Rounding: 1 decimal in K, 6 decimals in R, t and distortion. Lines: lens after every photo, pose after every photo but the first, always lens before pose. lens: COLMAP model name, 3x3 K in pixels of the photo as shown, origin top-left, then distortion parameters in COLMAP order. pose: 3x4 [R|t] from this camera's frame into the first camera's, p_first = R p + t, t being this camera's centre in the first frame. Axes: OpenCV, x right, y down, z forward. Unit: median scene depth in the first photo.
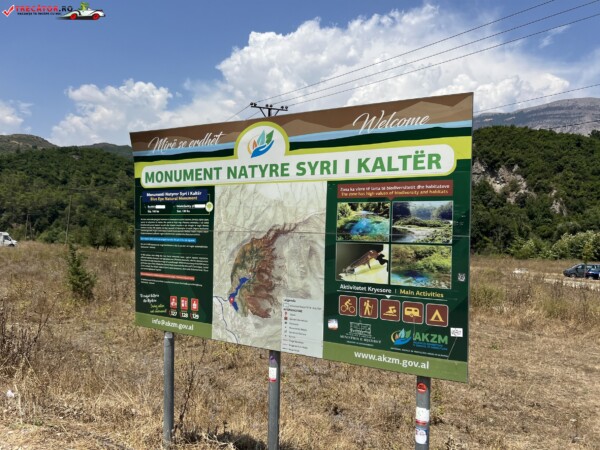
lens RADIAL K [[460.6, 0, 299.5], [0, 460.6, 225.8], [0, 0, 1]] dist [0.029438, -0.011510]
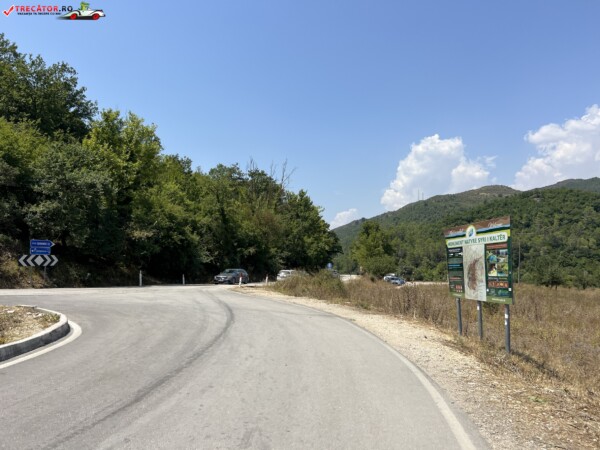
lens RADIAL K [[460.6, 0, 299.8], [0, 460.6, 225.3], [0, 0, 1]] dist [0.029438, -0.011510]
pose [[0.591373, -0.102809, -0.799817, 1.579394], [0.028952, 0.993907, -0.106351, 0.062574], [0.805878, 0.039737, 0.590747, -1.596219]]
